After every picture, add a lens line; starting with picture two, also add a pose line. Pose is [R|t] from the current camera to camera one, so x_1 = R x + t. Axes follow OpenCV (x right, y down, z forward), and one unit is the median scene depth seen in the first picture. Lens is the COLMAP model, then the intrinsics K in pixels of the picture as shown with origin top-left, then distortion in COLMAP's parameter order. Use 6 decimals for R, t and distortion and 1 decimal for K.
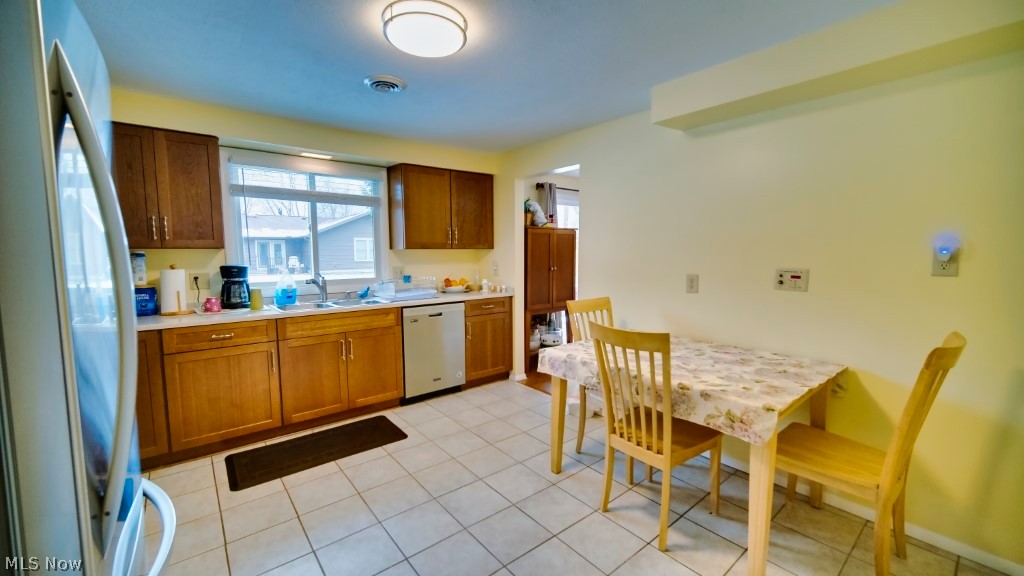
lens RADIAL K [[404.9, 0, 510.2], [0, 404.9, 288.2], [0, 0, 1]] dist [-0.003776, -0.000323]
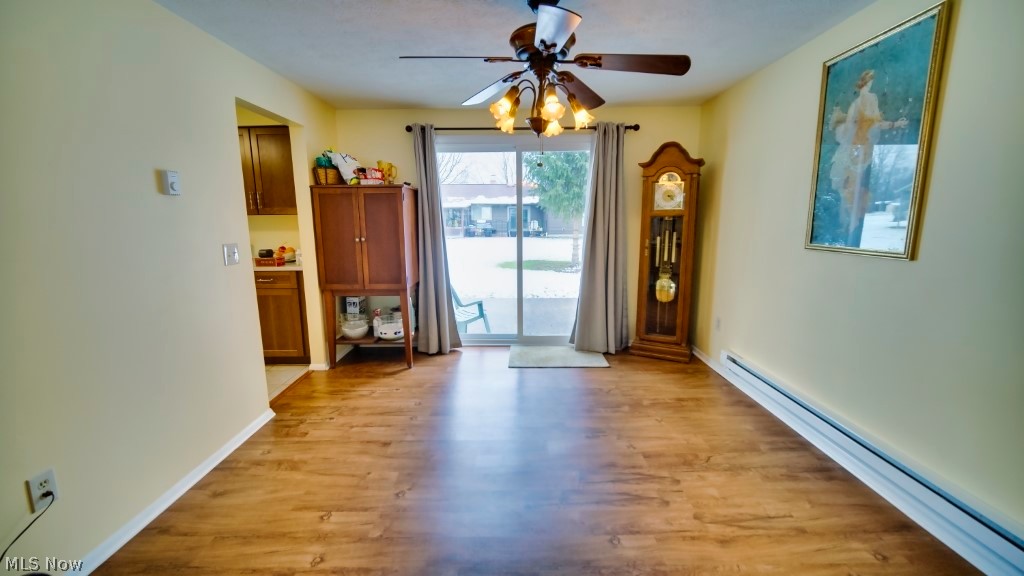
lens RADIAL K [[404.9, 0, 510.2], [0, 404.9, 288.2], [0, 0, 1]] dist [-0.003776, -0.000323]
pose [[0.771384, 0.108810, -0.626999, 0.863514], [-0.051365, 0.992705, 0.109081, -0.058716], [0.634294, -0.051938, 0.771346, 0.612113]]
